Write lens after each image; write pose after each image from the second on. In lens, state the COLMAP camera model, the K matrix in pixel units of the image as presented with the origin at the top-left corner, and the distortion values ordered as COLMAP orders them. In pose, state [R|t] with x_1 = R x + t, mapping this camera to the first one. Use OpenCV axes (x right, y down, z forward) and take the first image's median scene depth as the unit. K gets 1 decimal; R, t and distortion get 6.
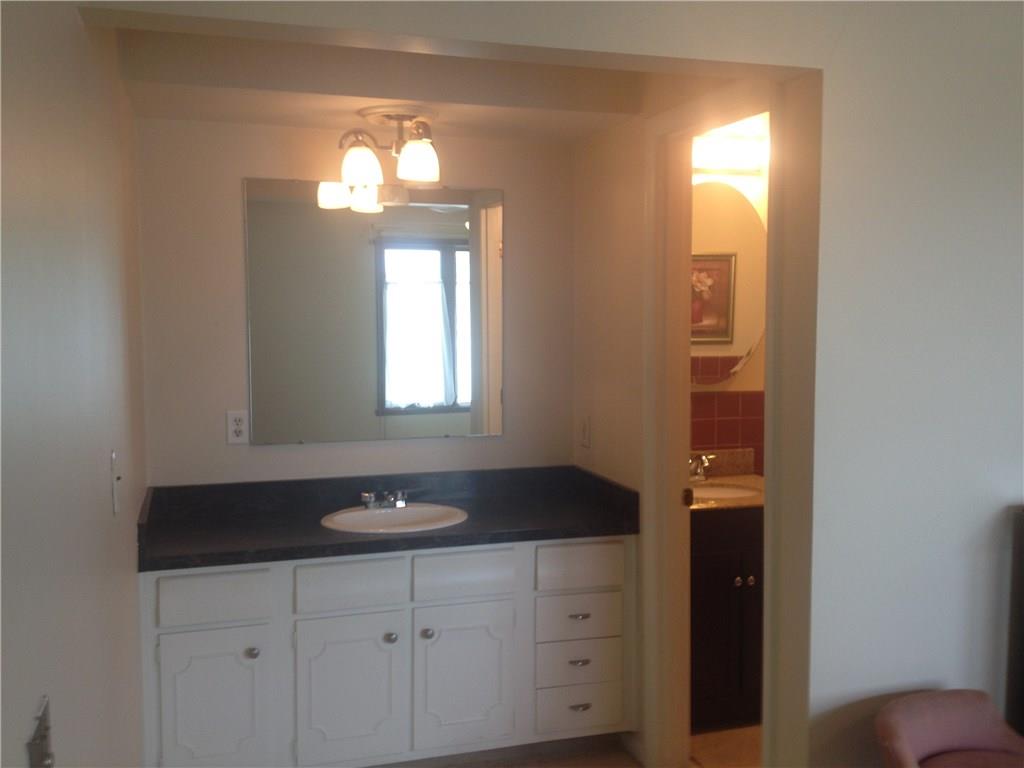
lens RADIAL K [[1003.4, 0, 509.9], [0, 1003.4, 384.2], [0, 0, 1]] dist [0.000181, 0.000000]
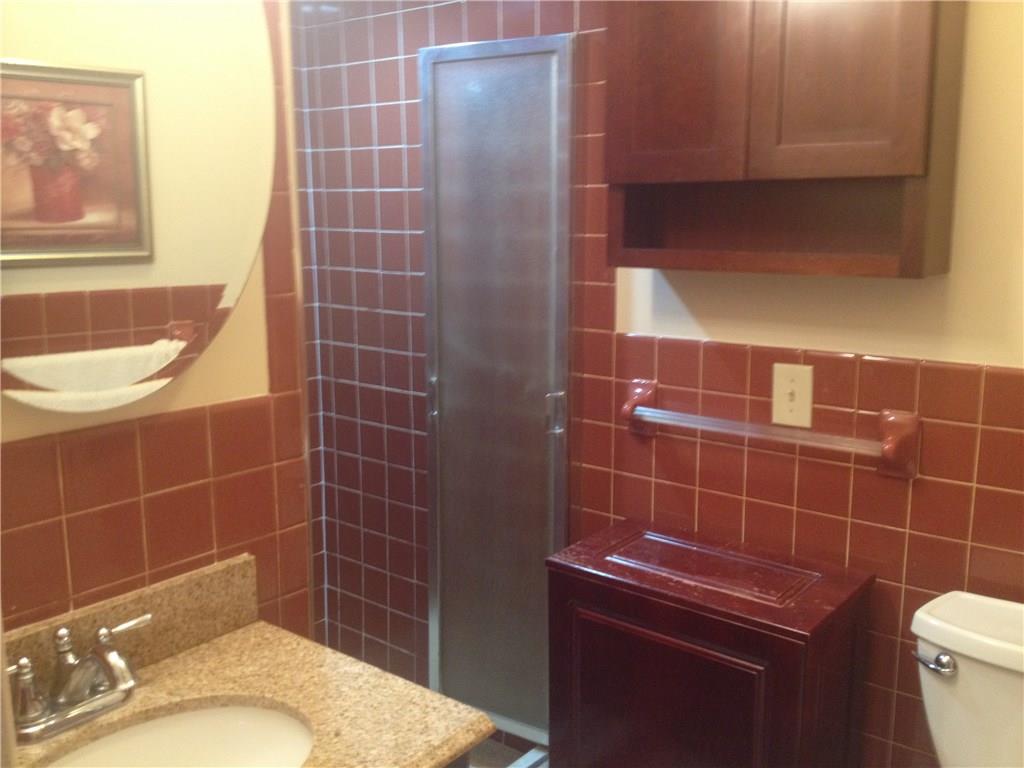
lens RADIAL K [[1003.4, 0, 509.7], [0, 1003.4, 386.1], [0, 0, 1]] dist [0.000181, 0.000000]
pose [[0.839969, -0.106548, 0.532071, 0.101498], [0.050111, 0.991574, 0.119457, -0.030171], [-0.540315, -0.073677, 0.838231, 0.495374]]
